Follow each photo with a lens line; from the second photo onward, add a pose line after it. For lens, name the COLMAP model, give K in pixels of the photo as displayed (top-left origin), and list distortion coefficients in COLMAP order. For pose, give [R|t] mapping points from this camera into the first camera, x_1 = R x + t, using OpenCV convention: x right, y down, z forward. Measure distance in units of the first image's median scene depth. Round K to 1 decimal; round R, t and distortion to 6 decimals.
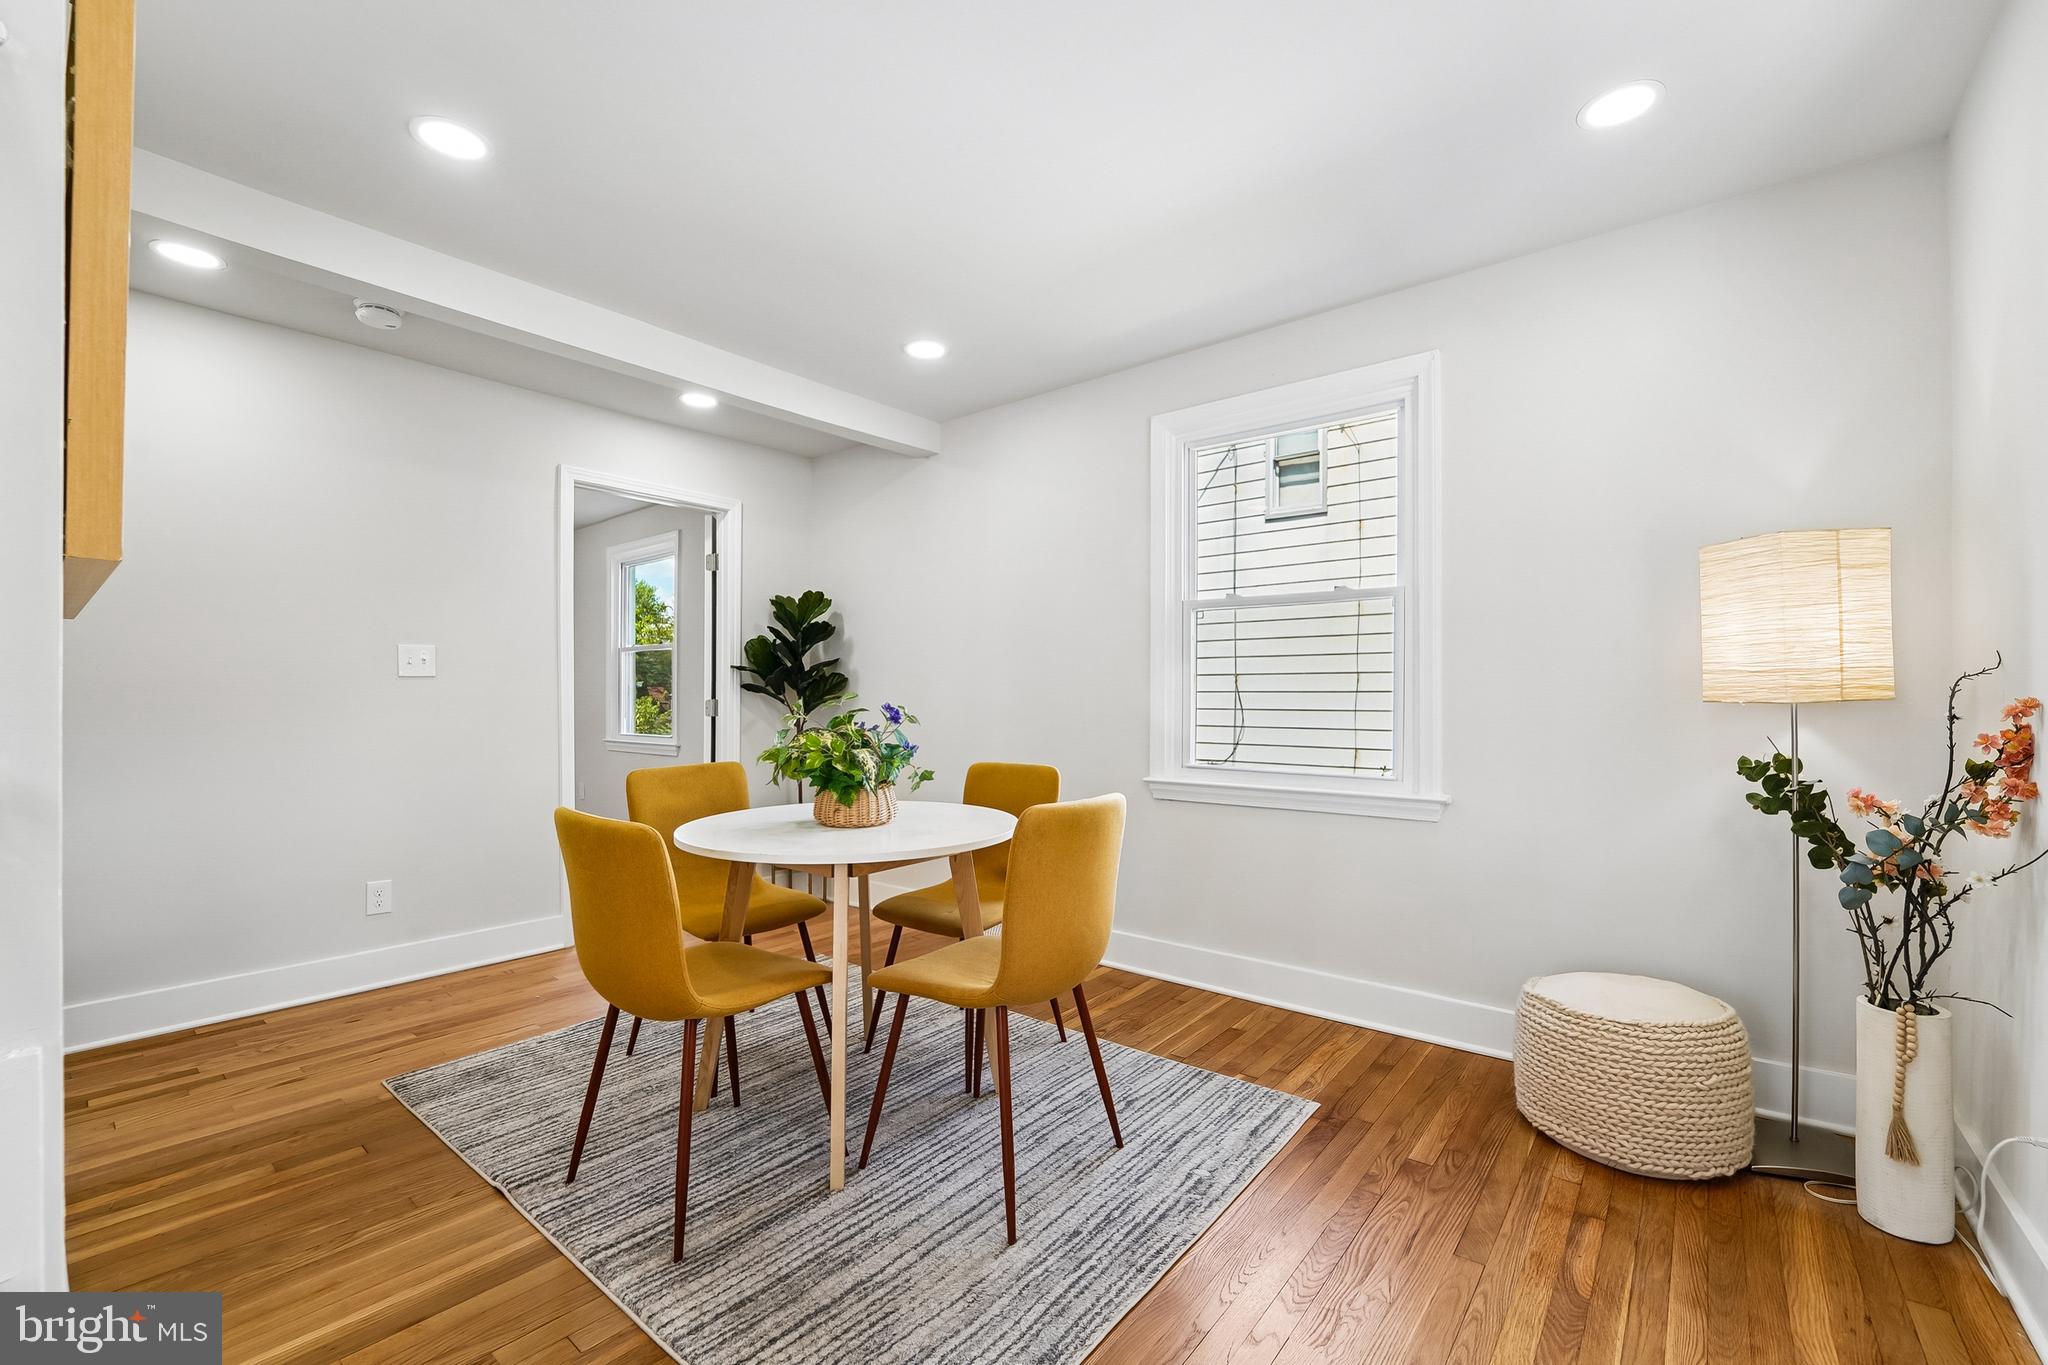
lens RADIAL K [[858.7, 0, 1020.7], [0, 858.7, 693.7], [0, 0, 1]] dist [-0.024418, 0.000633]
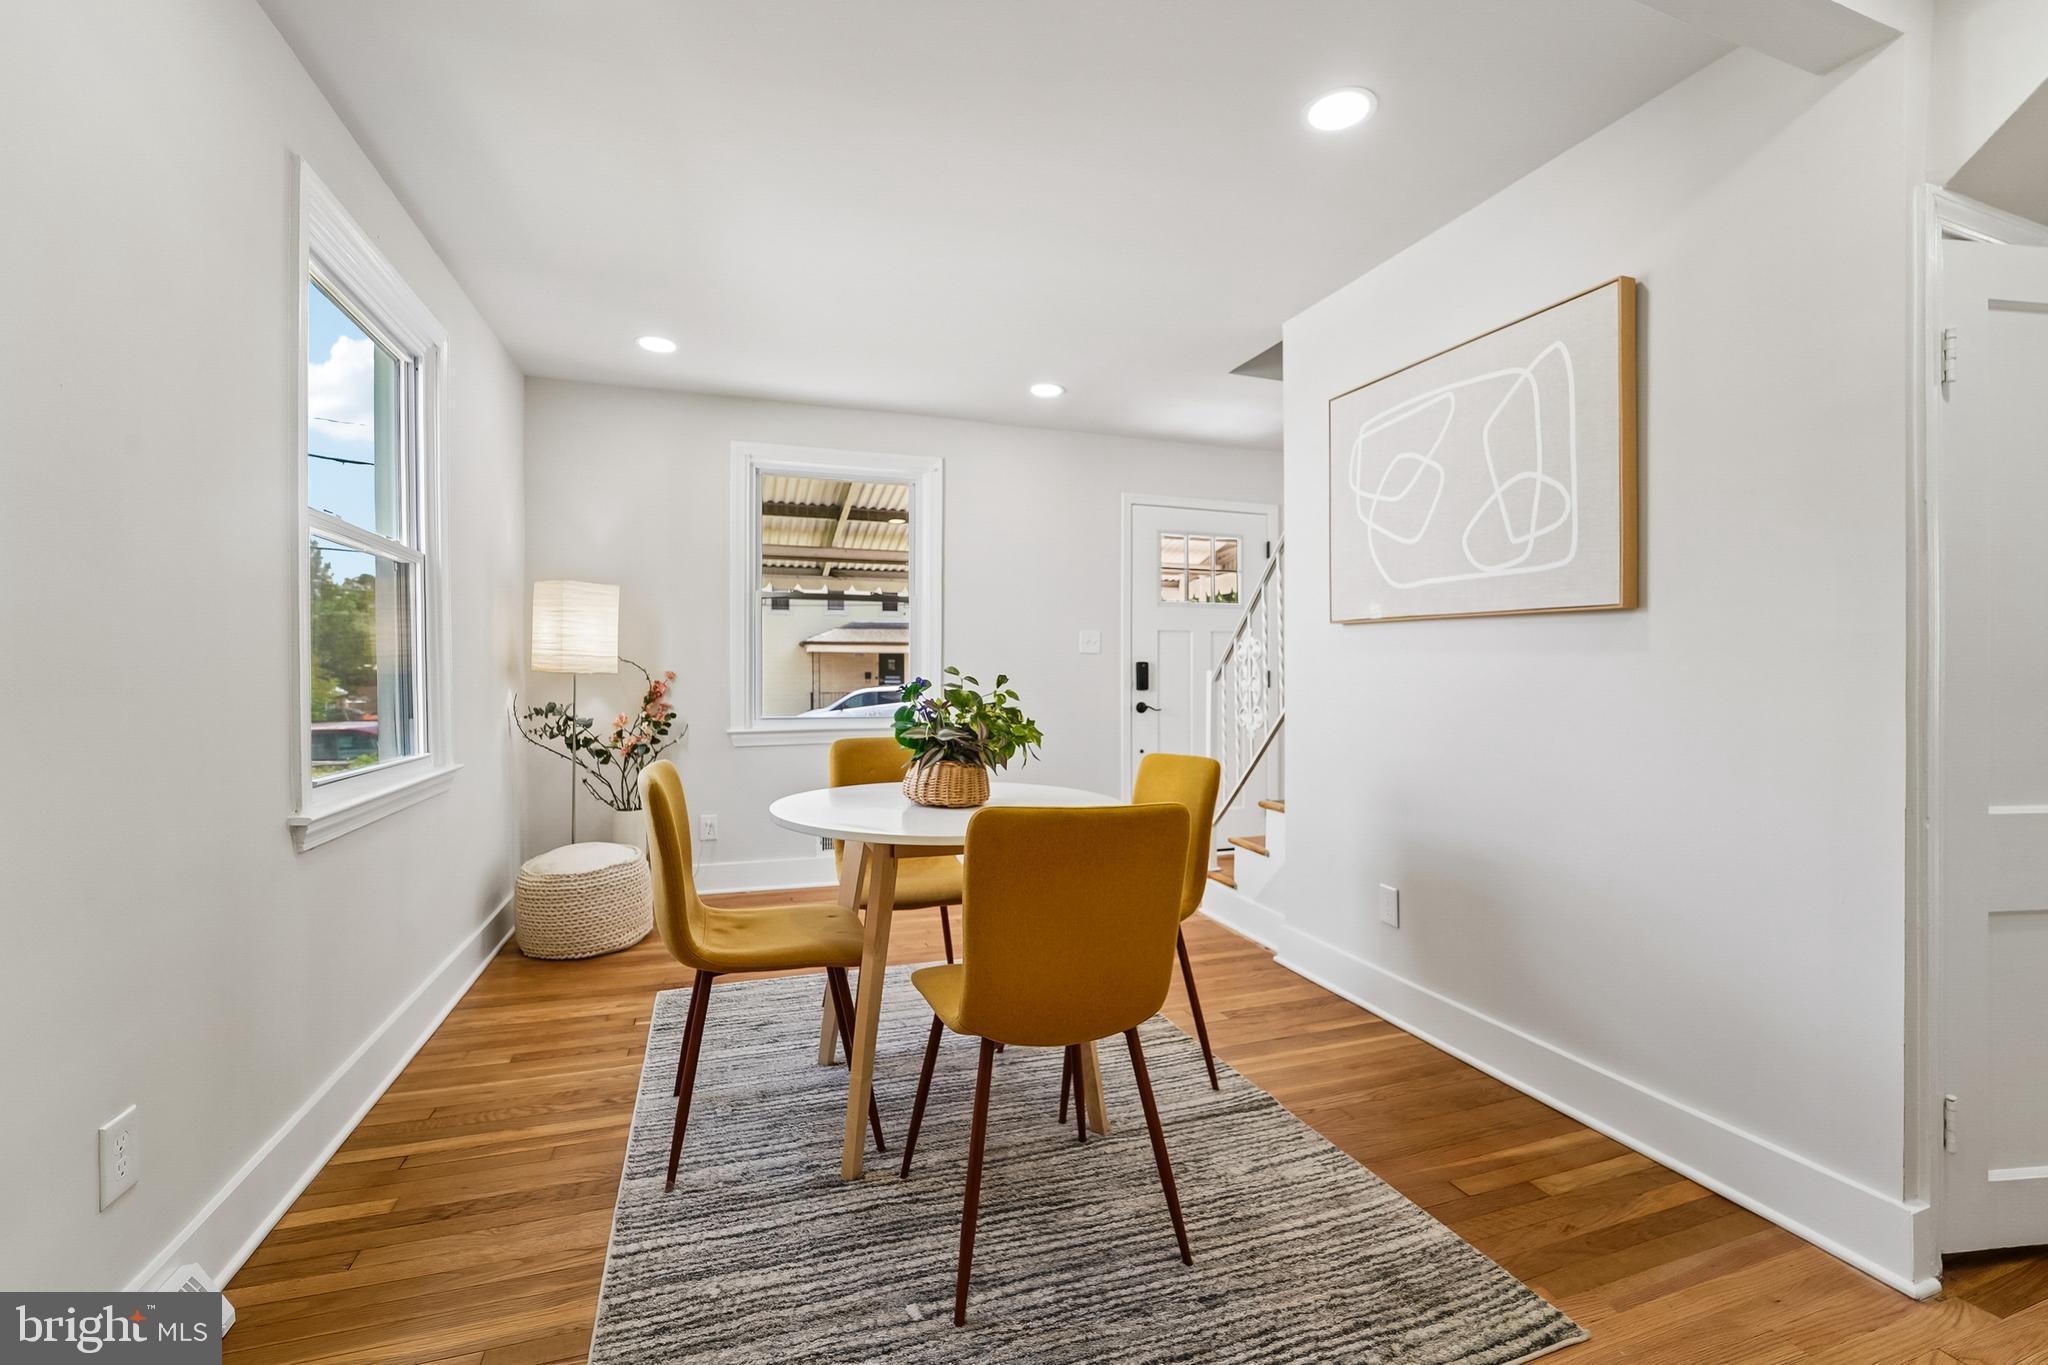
lens RADIAL K [[858.7, 0, 1018.0], [0, 858.7, 674.8], [0, 0, 1]] dist [-0.024418, 0.000633]
pose [[-0.843491, -0.001186, 0.537142, -0.816993], [-0.000849, 0.999999, 0.000875, 0.010092], [-0.537142, 0.000282, -0.843492, 1.871160]]
